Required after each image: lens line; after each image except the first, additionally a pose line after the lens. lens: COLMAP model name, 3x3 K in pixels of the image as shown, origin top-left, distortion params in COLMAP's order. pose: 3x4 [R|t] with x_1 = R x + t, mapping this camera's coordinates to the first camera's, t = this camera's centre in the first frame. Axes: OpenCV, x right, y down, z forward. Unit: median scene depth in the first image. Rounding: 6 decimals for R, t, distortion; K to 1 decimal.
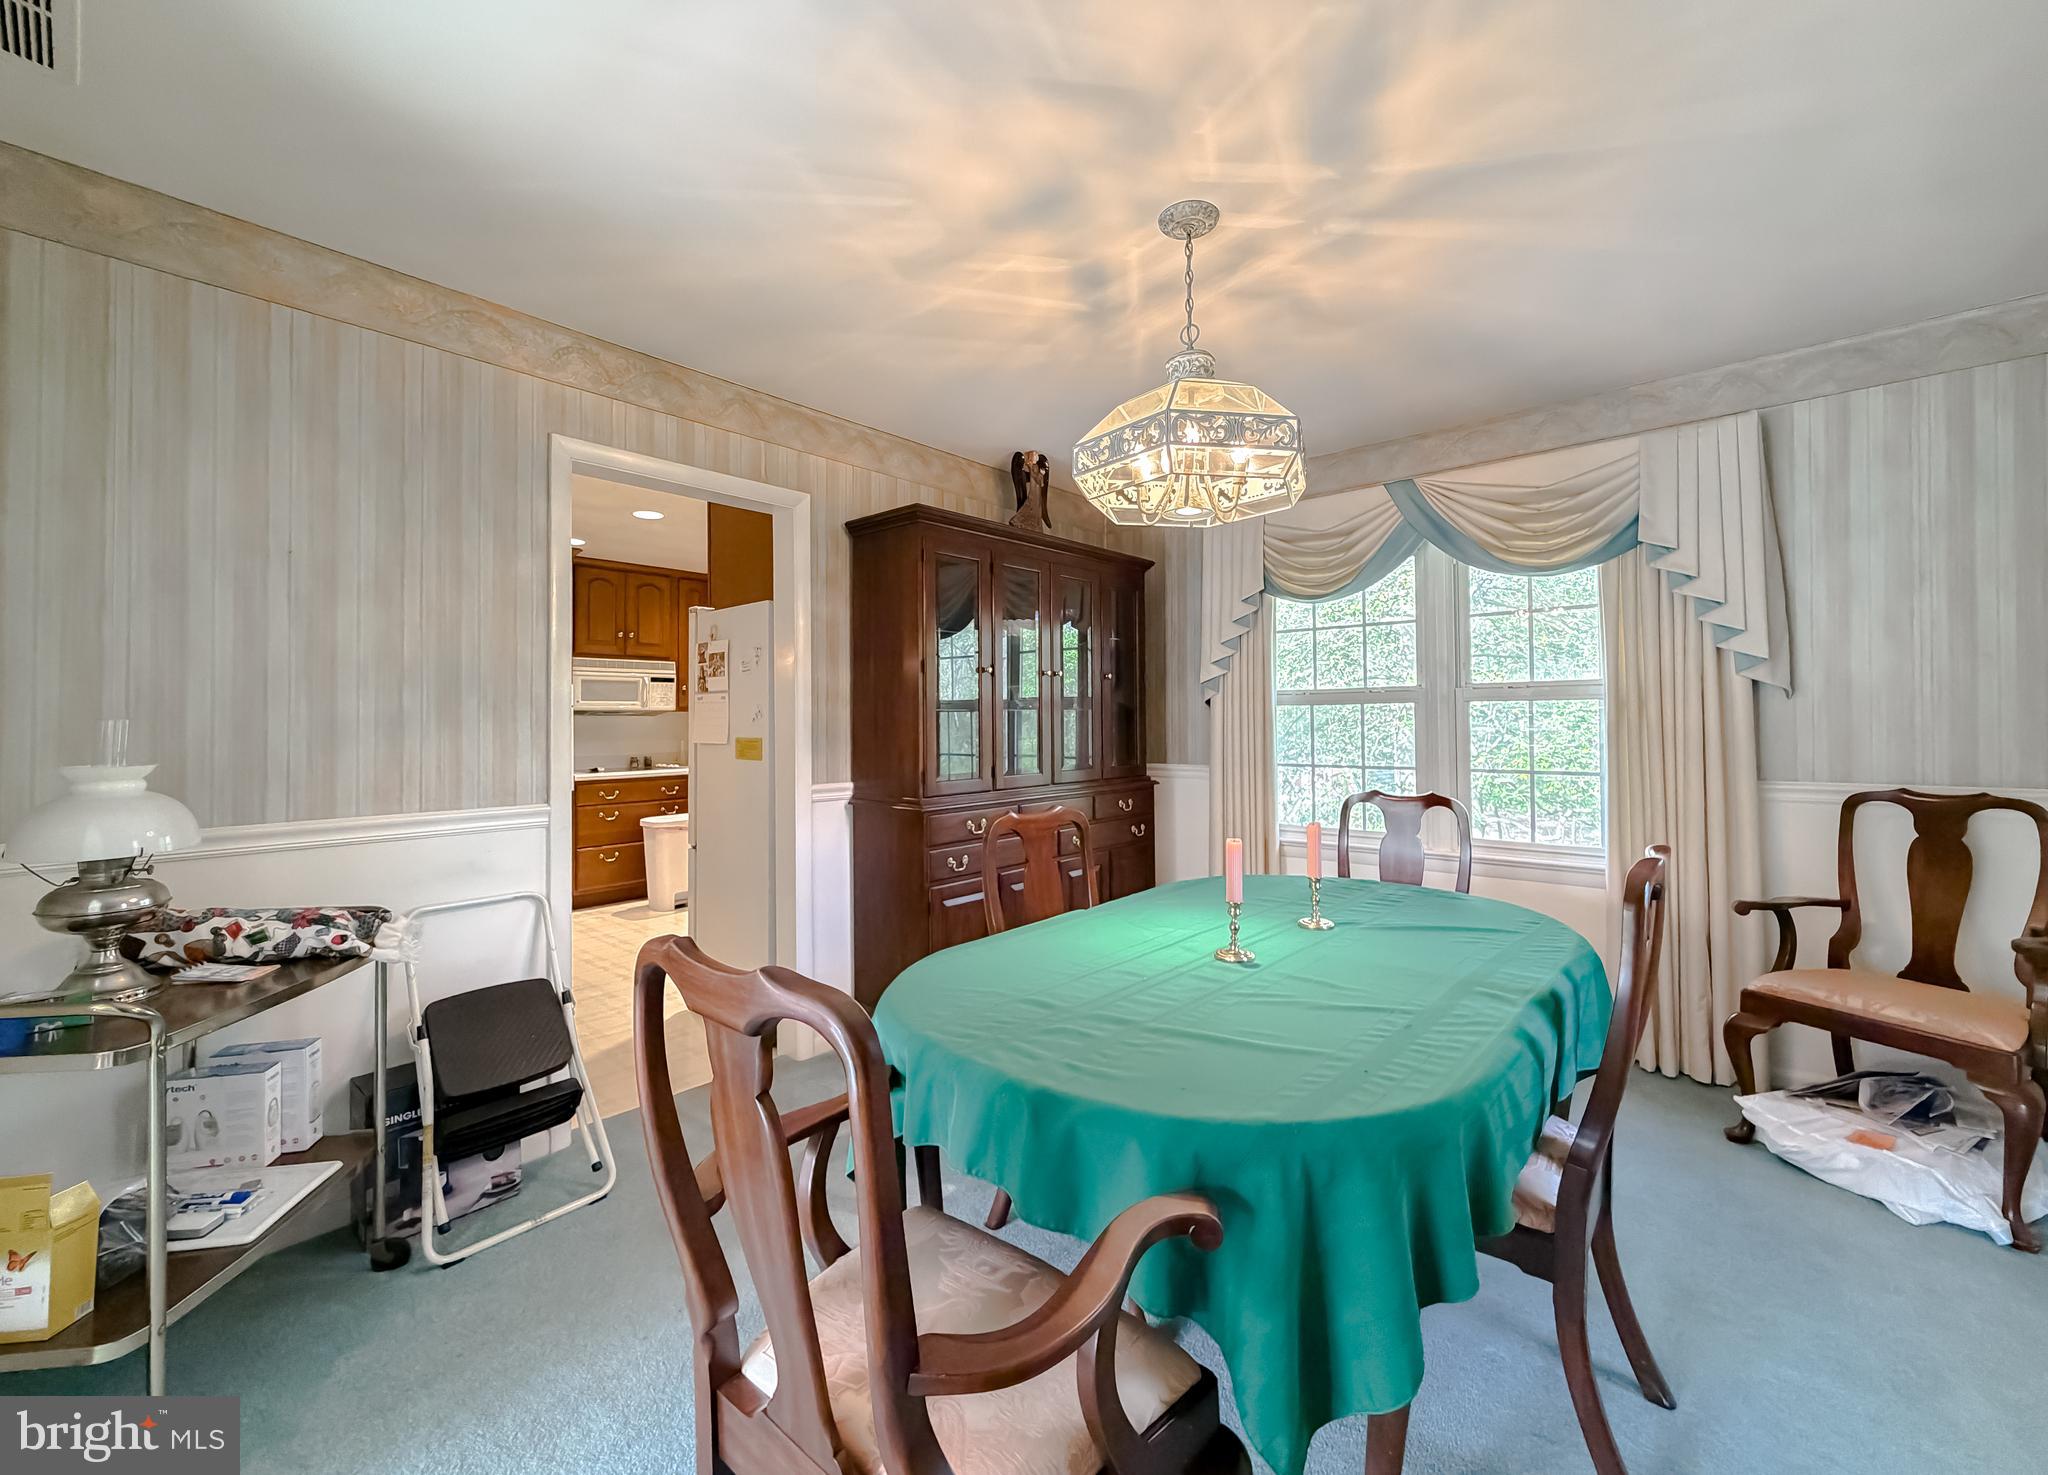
lens RADIAL K [[834.8, 0, 1018.5], [0, 834.8, 720.7], [0, 0, 1]] dist [-0.000379, -0.000064]
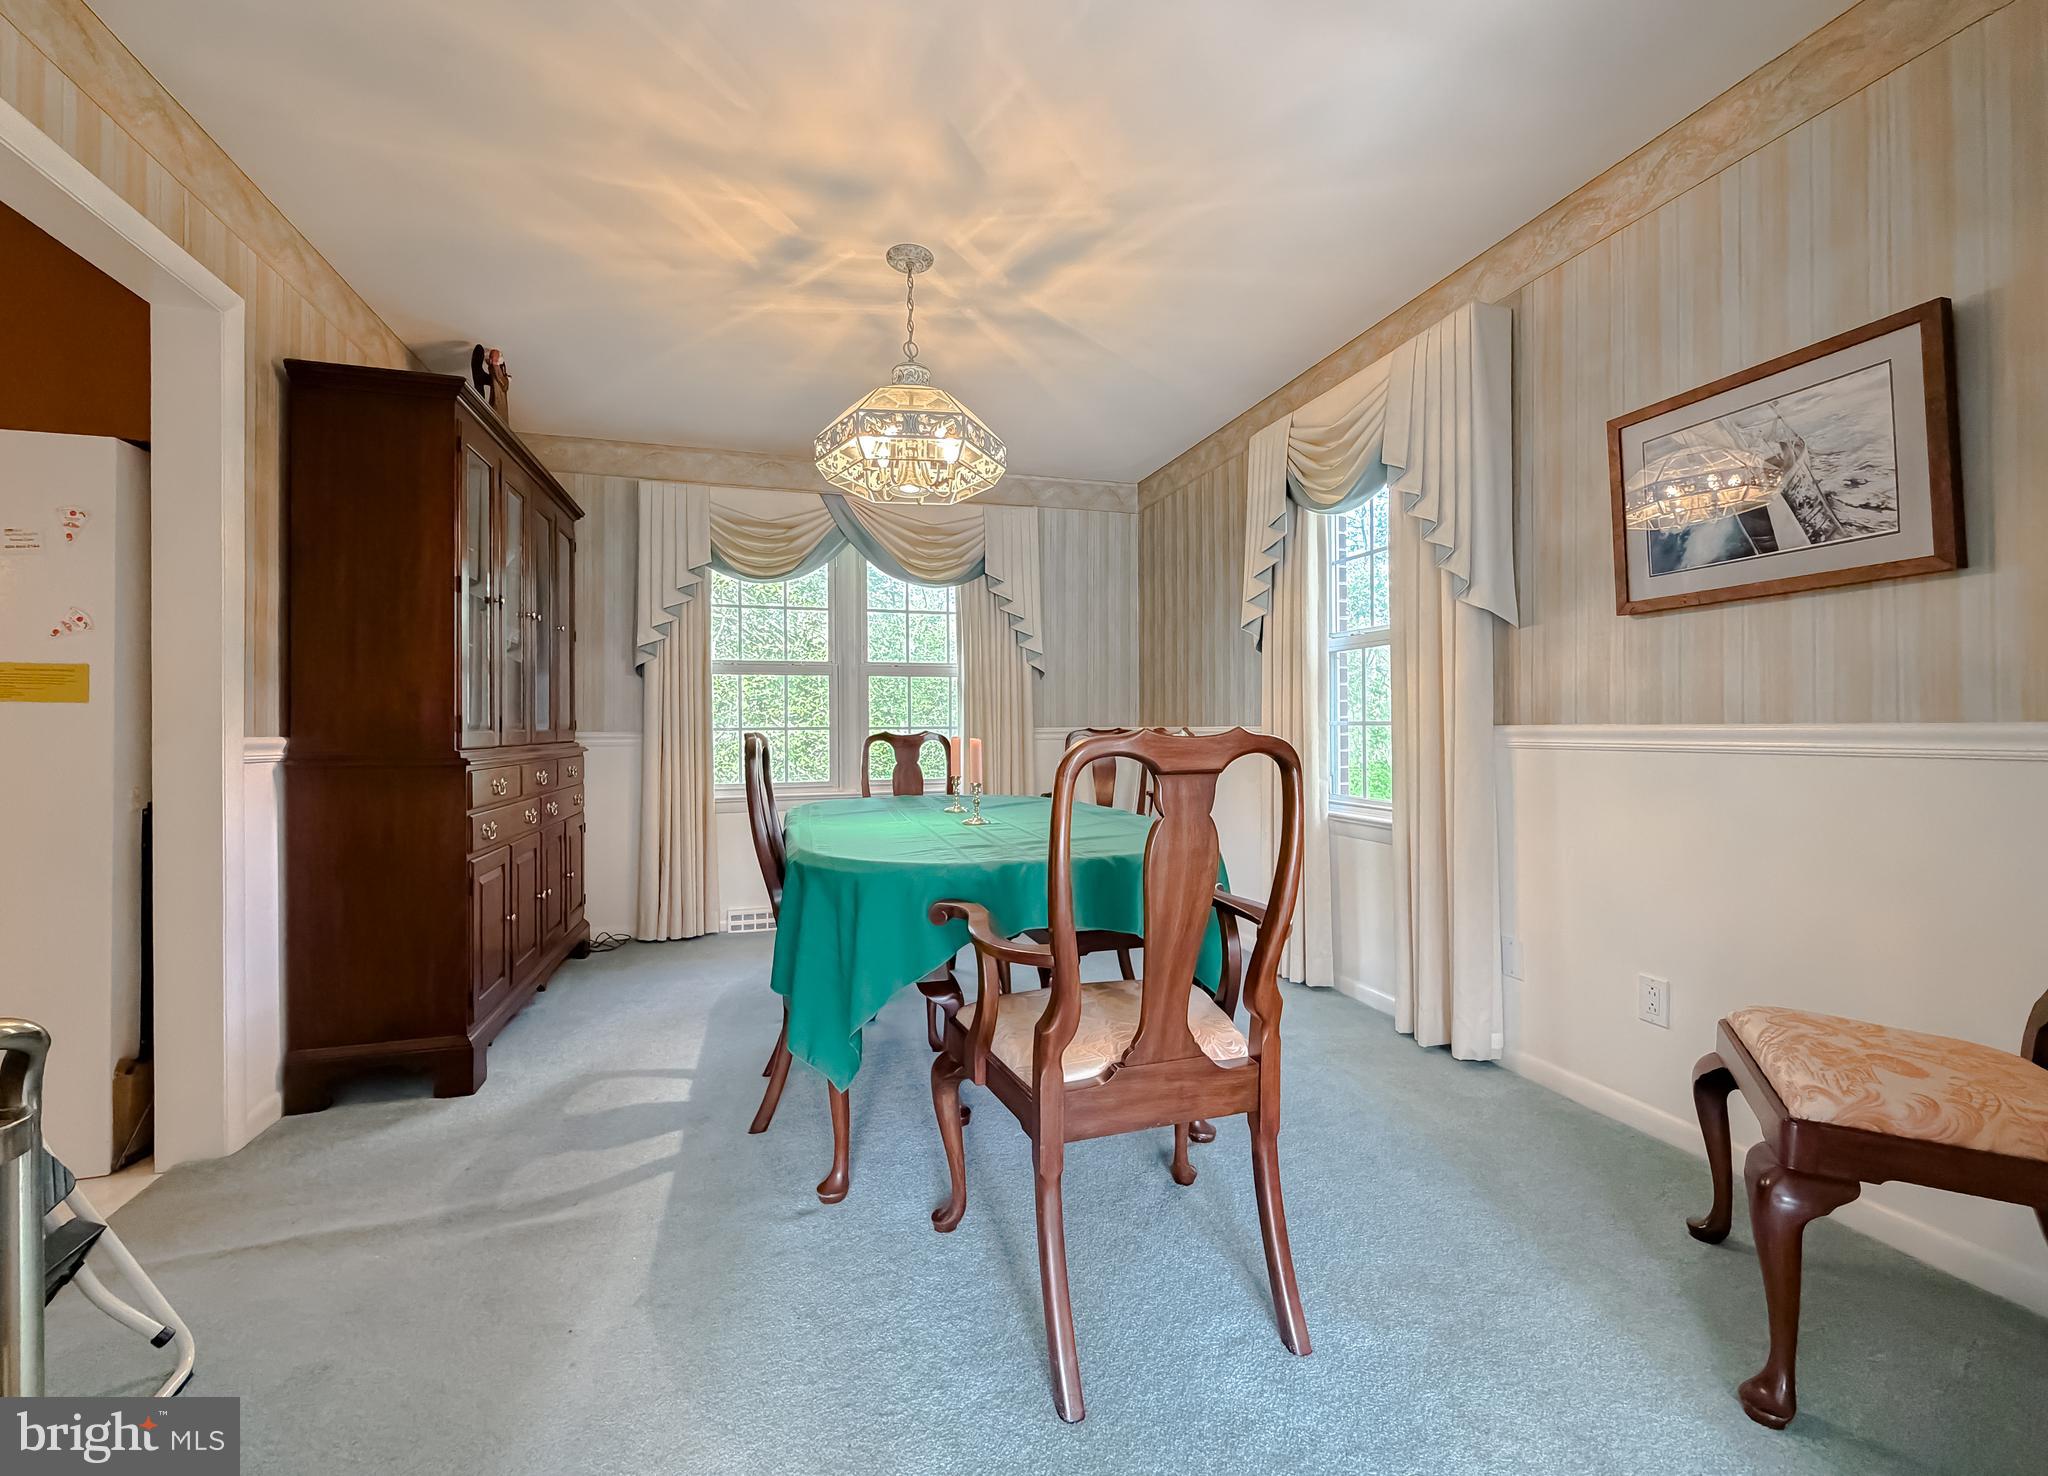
lens RADIAL K [[844.4, 0, 1024.0], [0, 844.4, 738.0], [0, 0, 1]] dist [-0.000650, -0.000125]
pose [[0.514646, -0.003490, 0.857396, -0.674582], [0.003821, 0.999991, 0.001776, 0.105717], [-0.857394, 0.002362, 0.514655, 0.160531]]
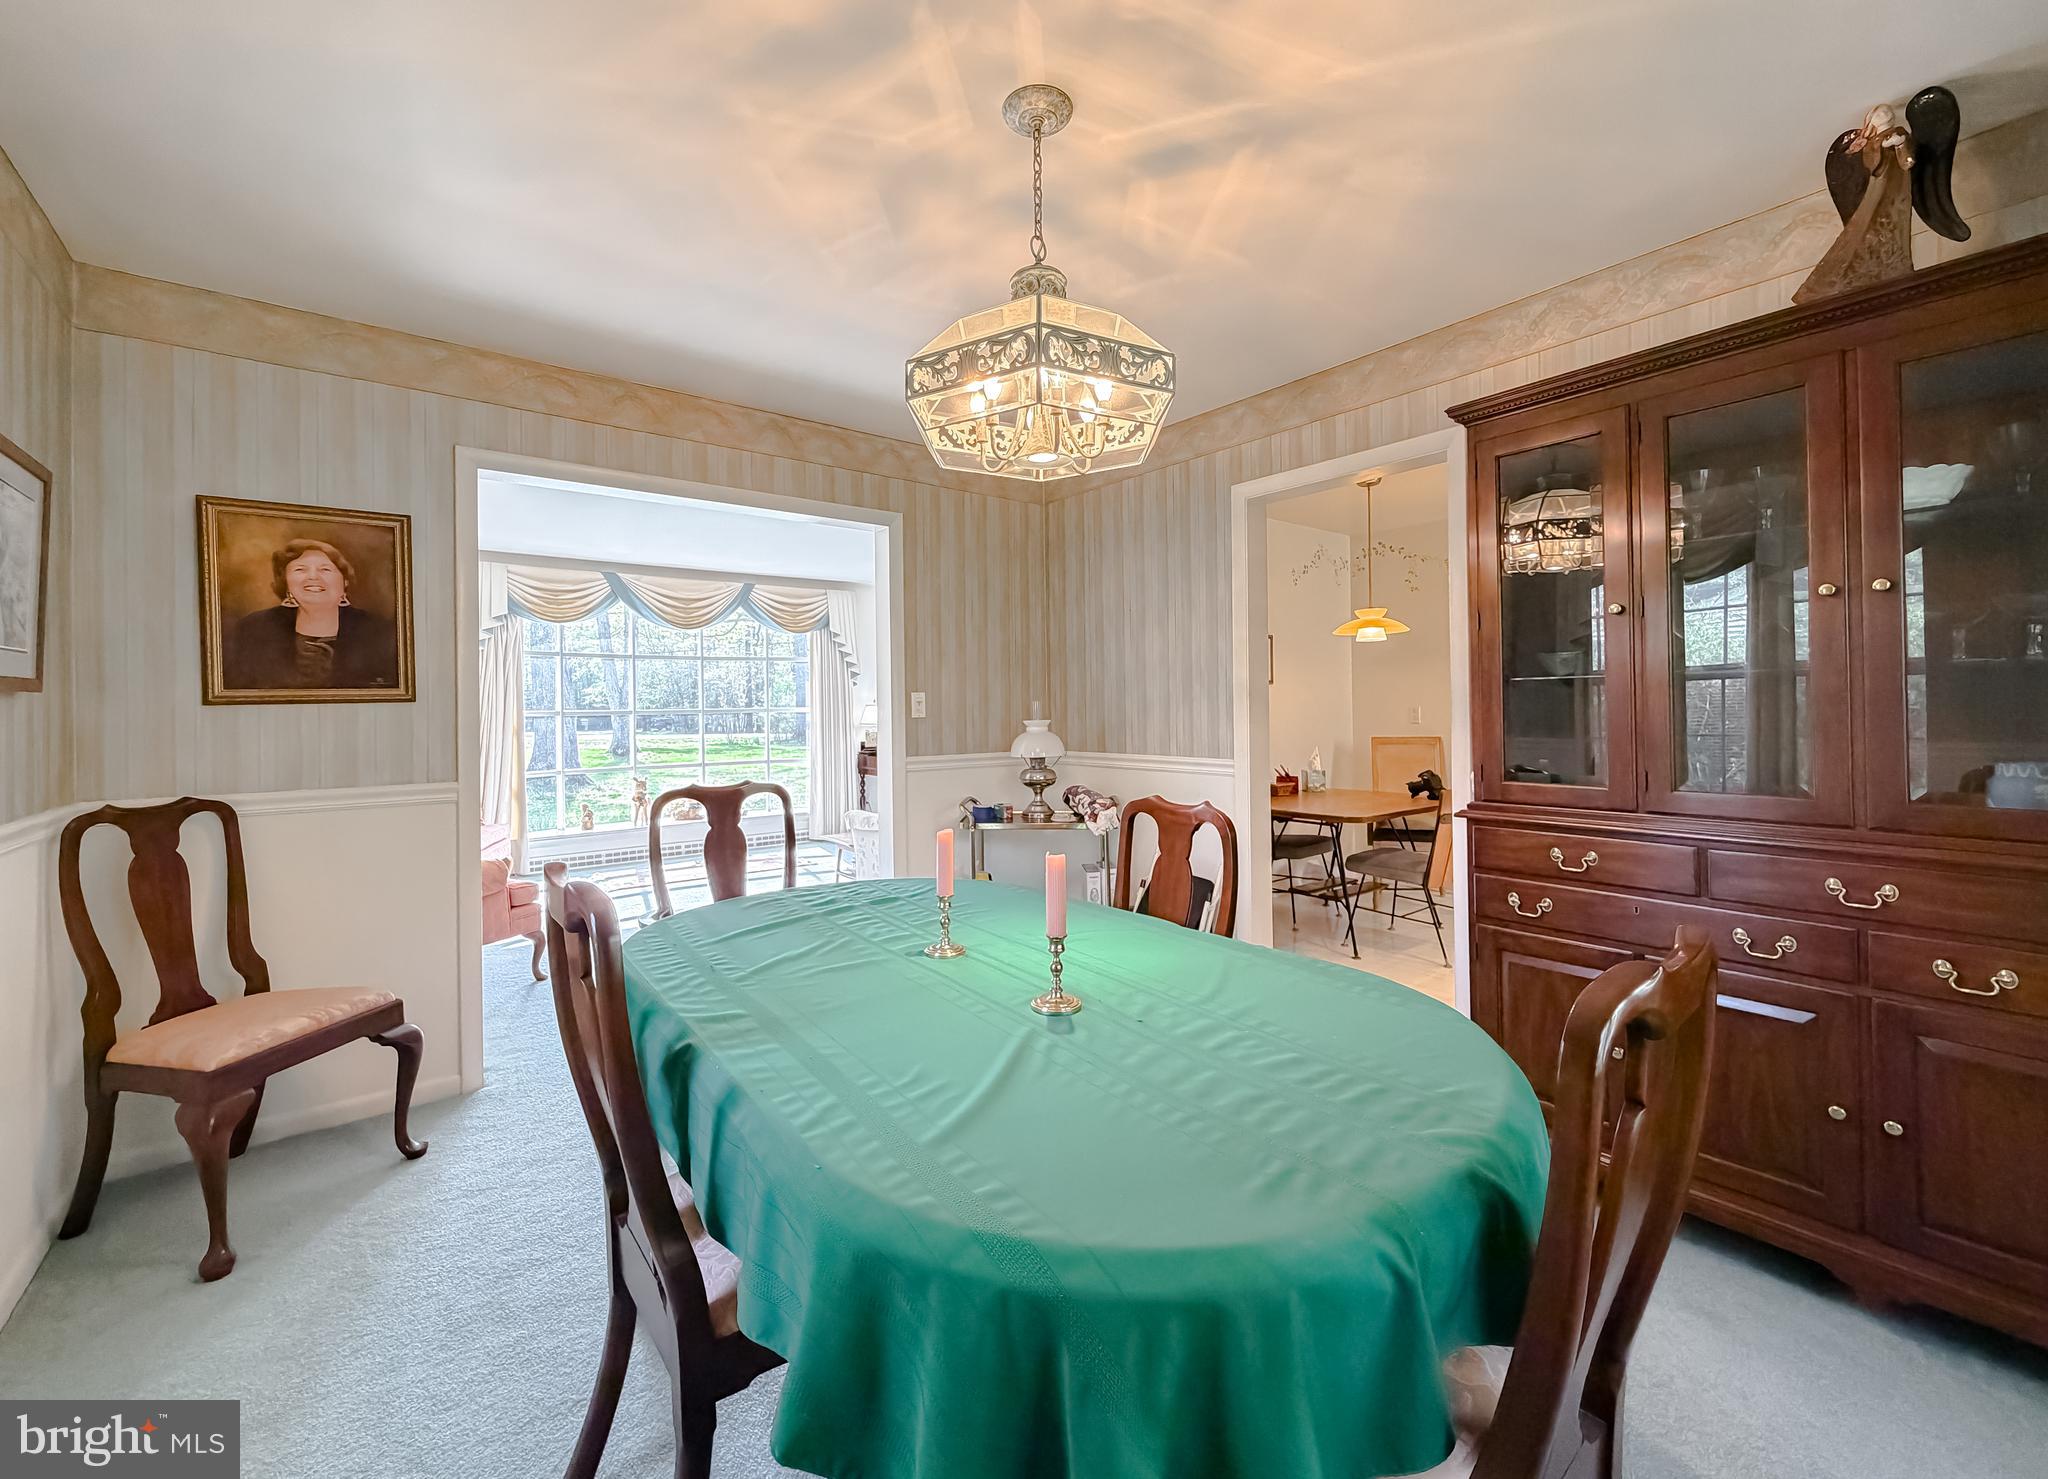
lens RADIAL K [[844.4, 0, 1024.0], [0, 844.4, 739.5], [0, 0, 1]] dist [-0.000650, -0.000125]
pose [[-0.181919, 0.051838, -0.981946, 0.896296], [0.015965, 0.998634, 0.049761, -0.009204], [0.983184, -0.006624, -0.182497, 0.947830]]
